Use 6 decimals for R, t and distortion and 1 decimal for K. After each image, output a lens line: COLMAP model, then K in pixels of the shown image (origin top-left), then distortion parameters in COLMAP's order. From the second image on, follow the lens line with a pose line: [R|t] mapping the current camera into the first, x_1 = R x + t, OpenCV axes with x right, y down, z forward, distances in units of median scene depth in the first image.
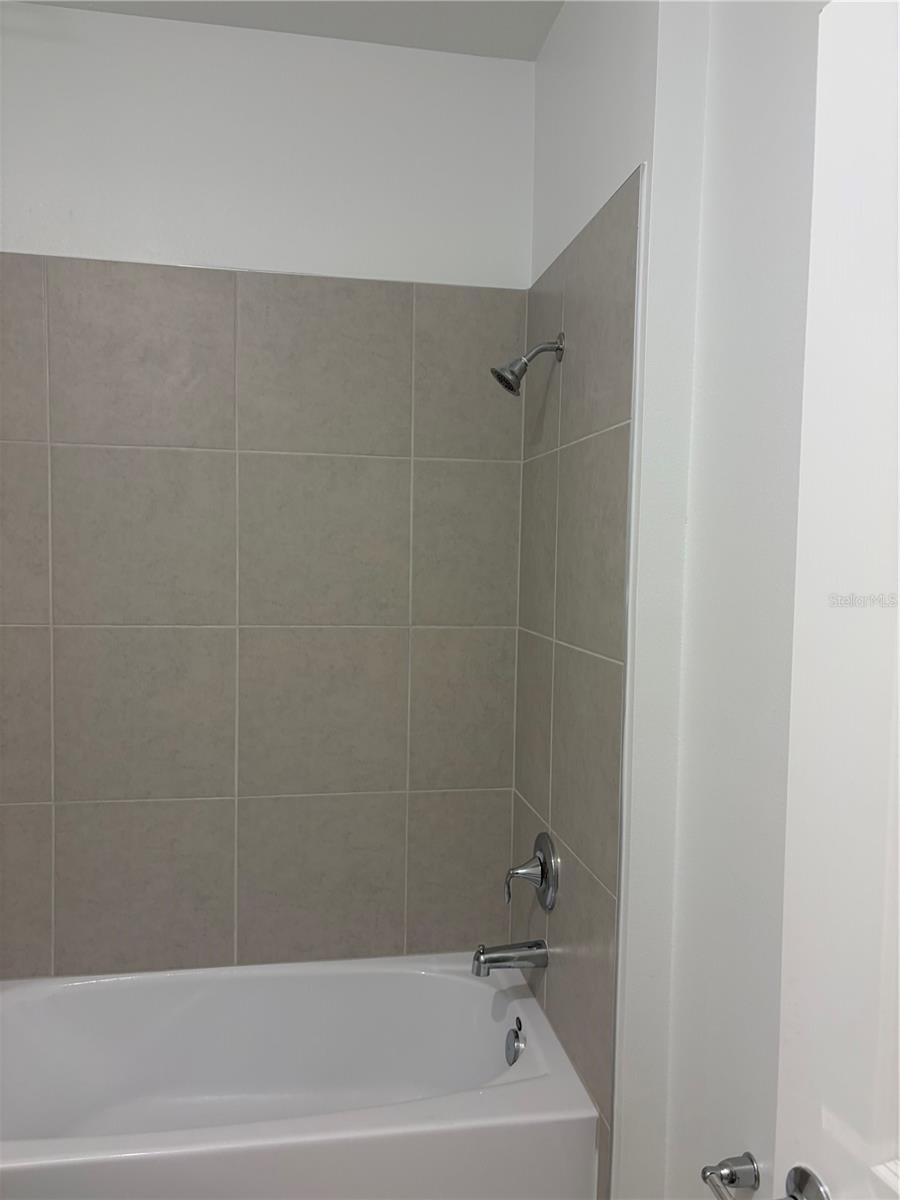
lens RADIAL K [[901.8, 0, 438.4], [0, 901.8, 610.1], [0, 0, 1]] dist [0.060545, -0.074011]
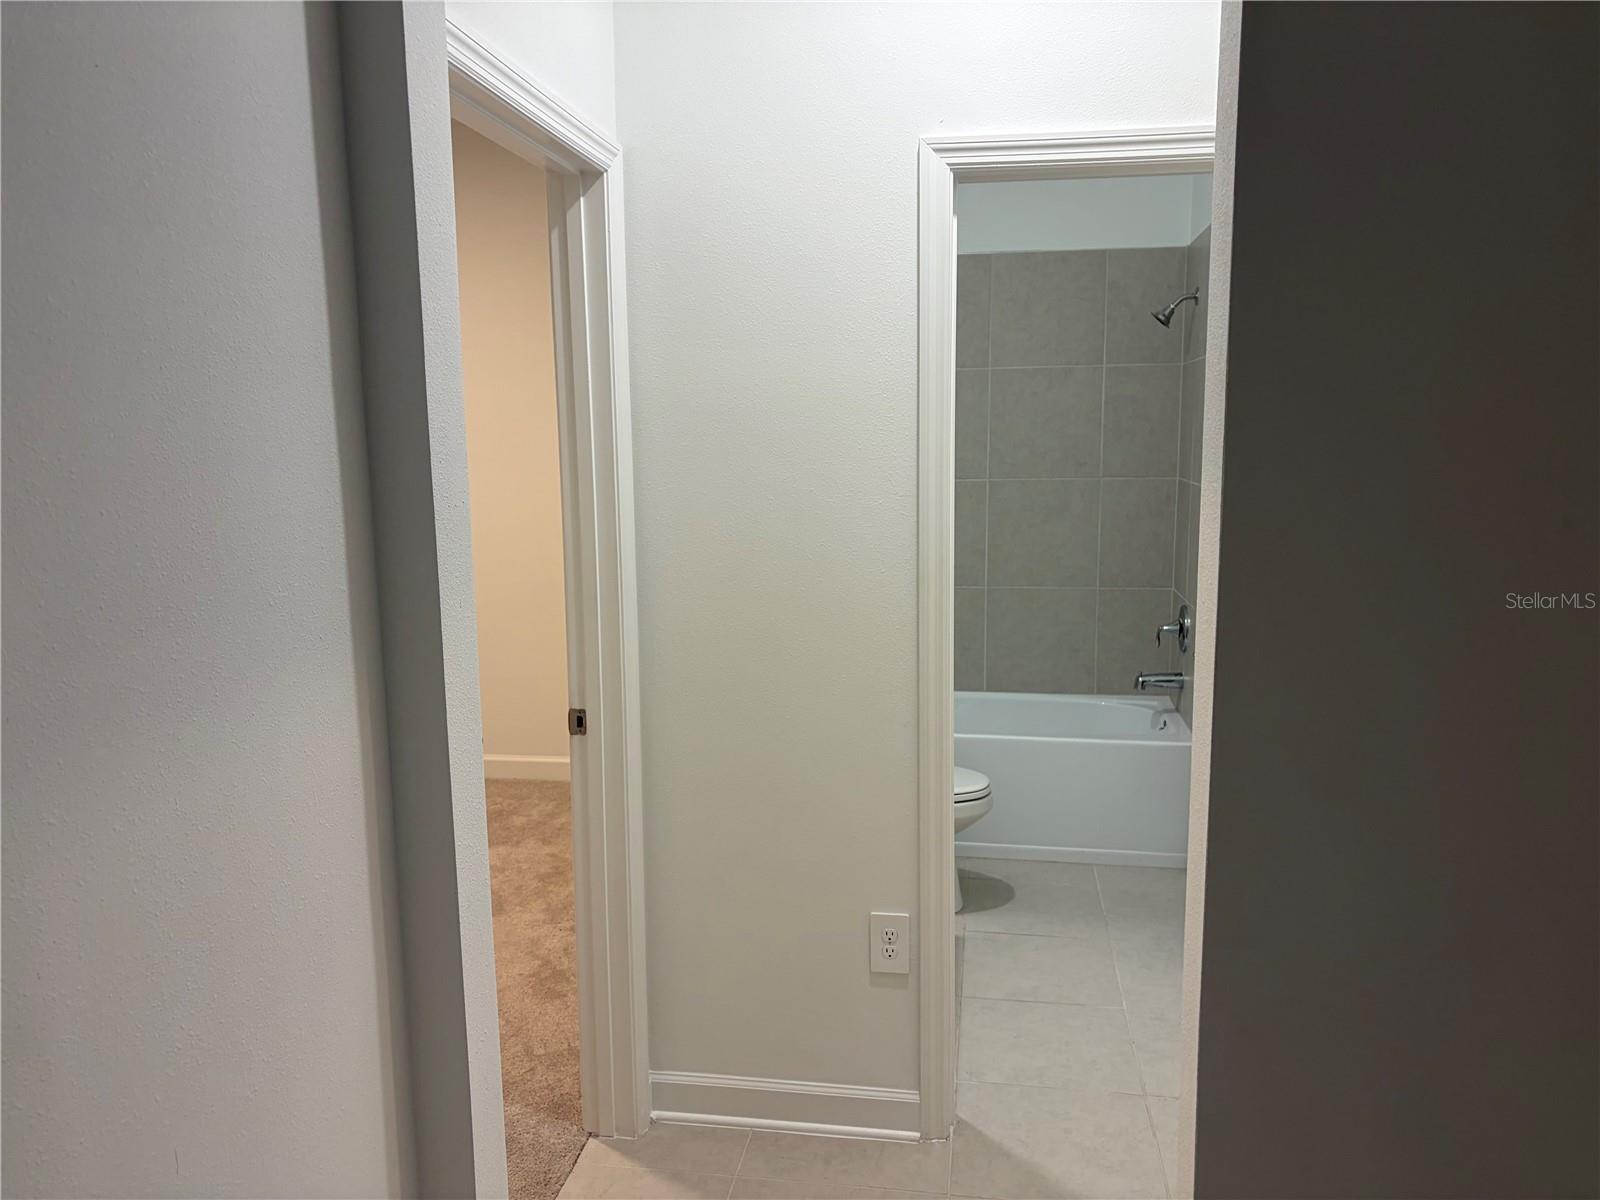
lens RADIAL K [[1202.4, 0, 798.1], [0, 1202.4, 599.9], [0, 0, 1]] dist [0.060545, -0.074011]
pose [[0.947328, 0.019934, -0.319644, 0.144090], [0.004227, 0.997196, 0.074718, 0.070831], [0.320237, -0.072134, 0.944587, -1.130994]]
